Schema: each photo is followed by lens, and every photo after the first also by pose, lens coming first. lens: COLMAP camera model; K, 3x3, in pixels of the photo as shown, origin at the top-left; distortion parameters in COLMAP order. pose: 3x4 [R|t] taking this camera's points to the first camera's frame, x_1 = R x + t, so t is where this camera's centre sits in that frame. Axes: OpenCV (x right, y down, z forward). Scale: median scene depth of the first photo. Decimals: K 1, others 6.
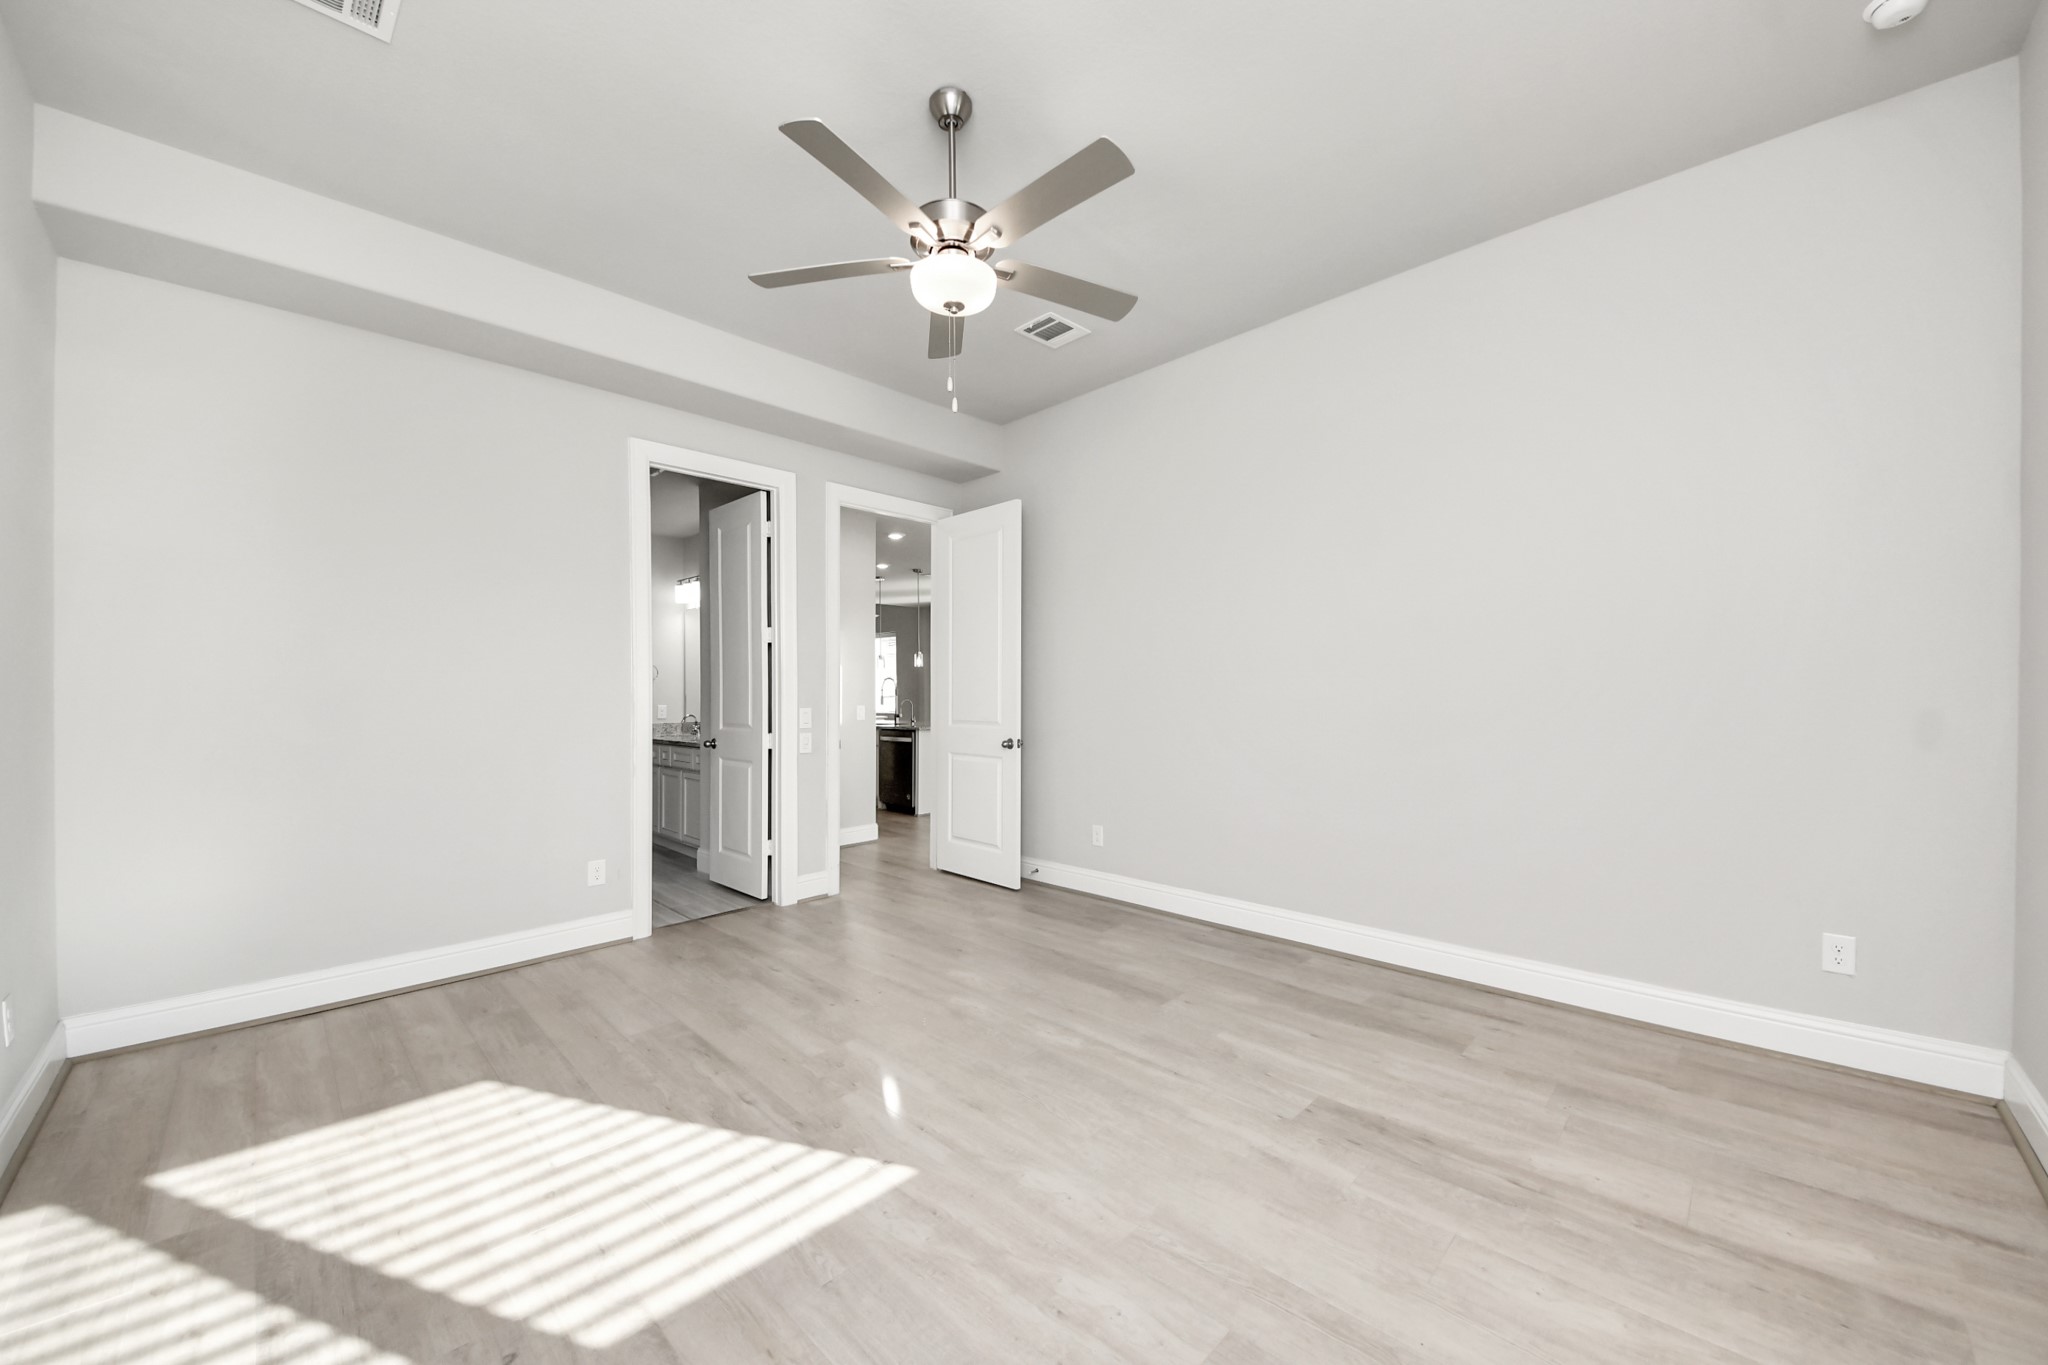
lens RADIAL K [[742.4, 0, 1013.3], [0, 742.4, 686.6], [0, 0, 1]] dist [0.039808, -0.026461]
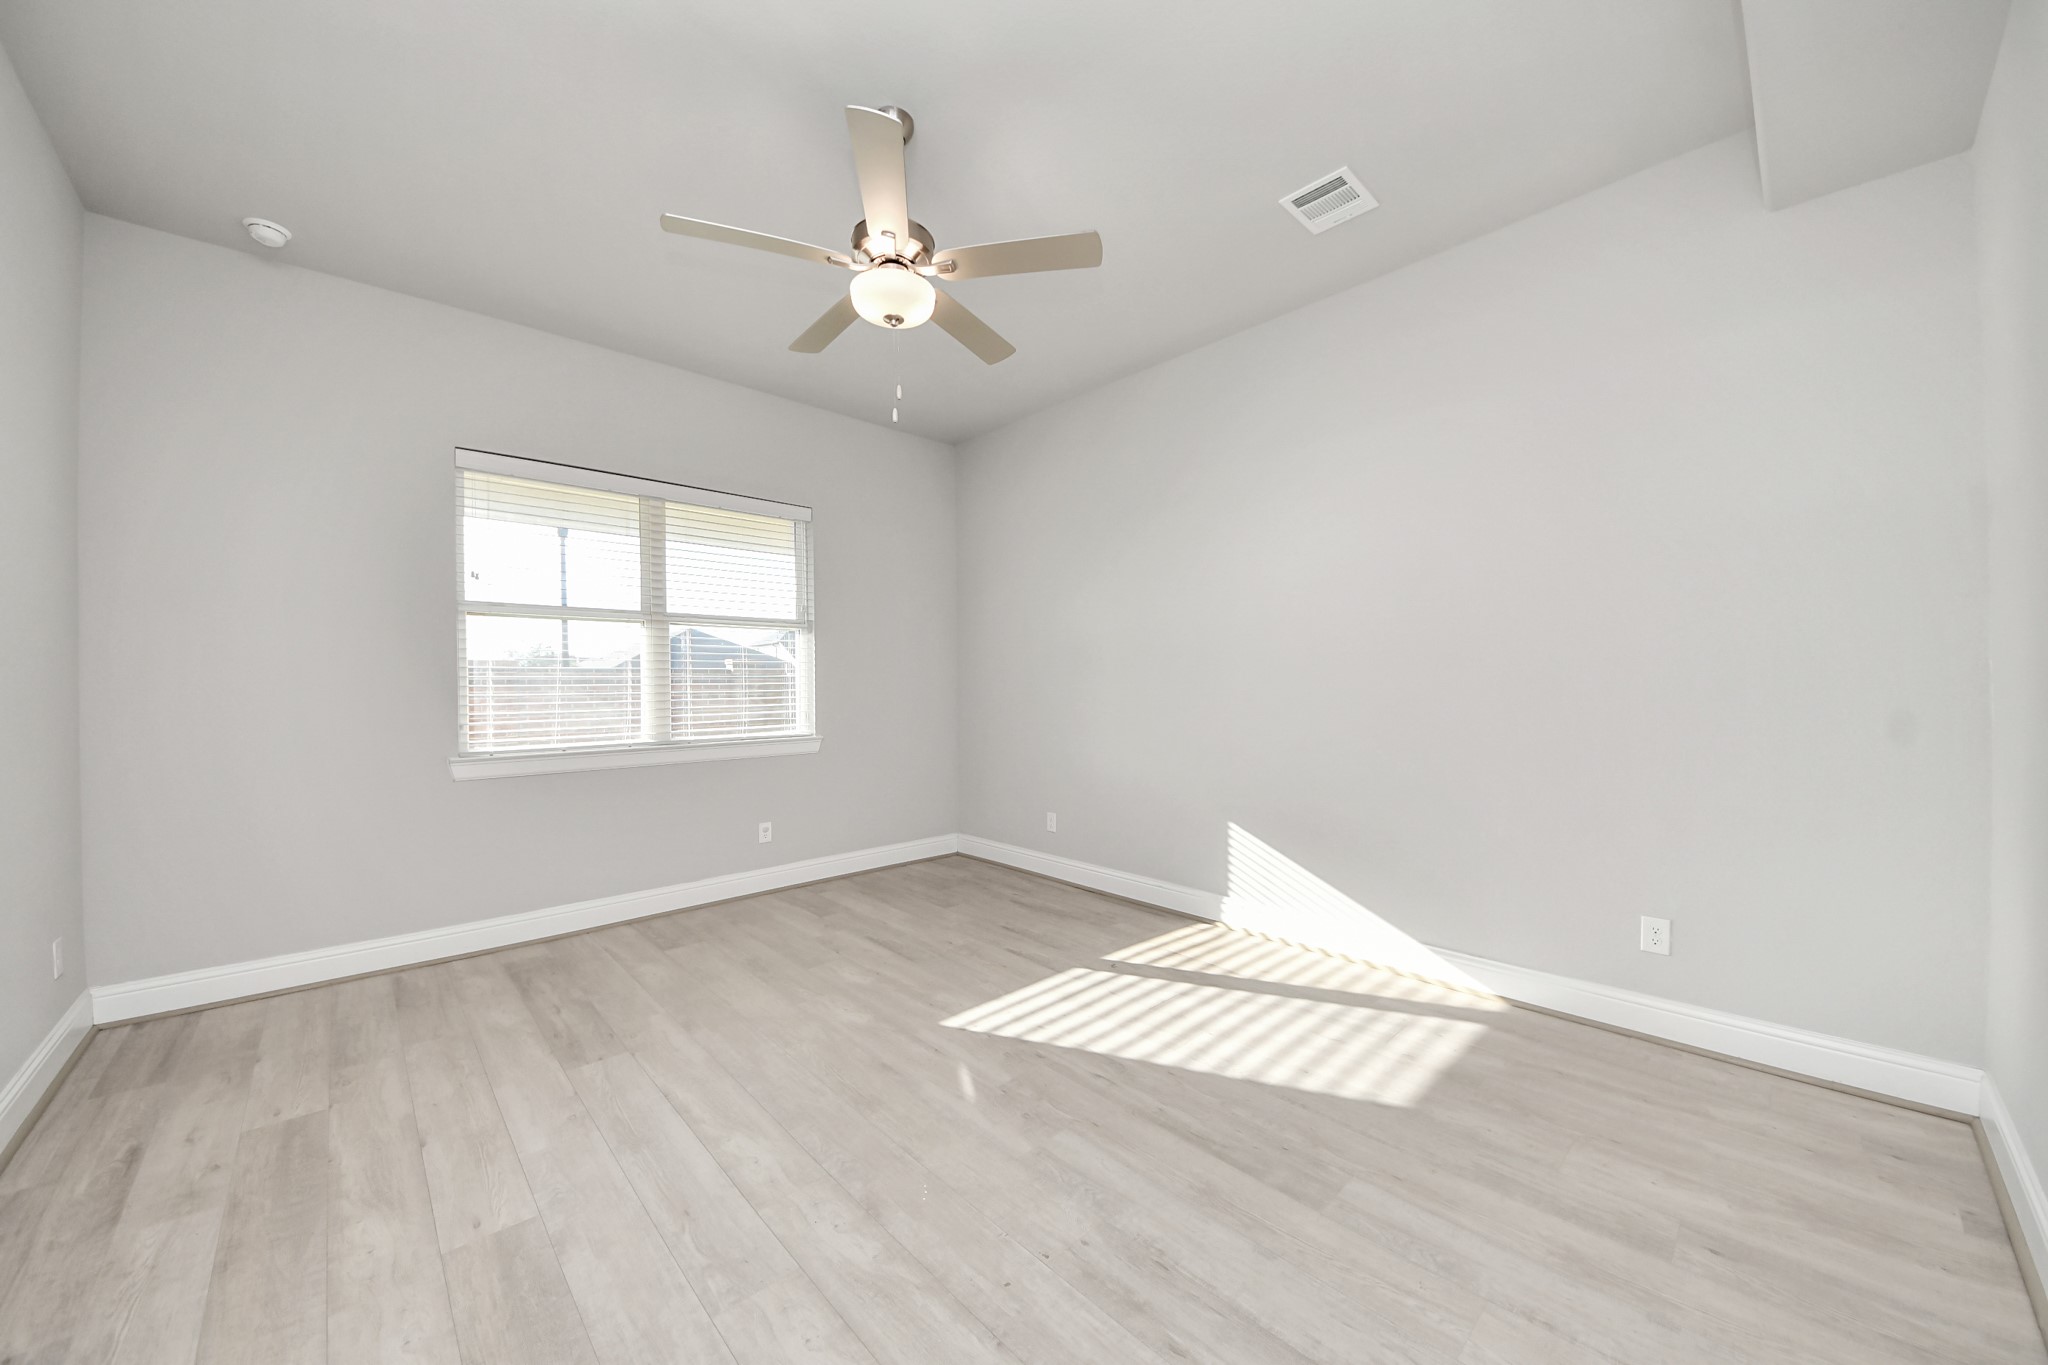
lens RADIAL K [[742.4, 0, 1013.3], [0, 742.4, 686.6], [0, 0, 1]] dist [0.039808, -0.026461]
pose [[-0.999032, 0.017367, 0.040408, -0.313227], [0.016782, 0.999750, -0.014769, 0.022294], [-0.040655, -0.014077, -0.999074, 2.268425]]
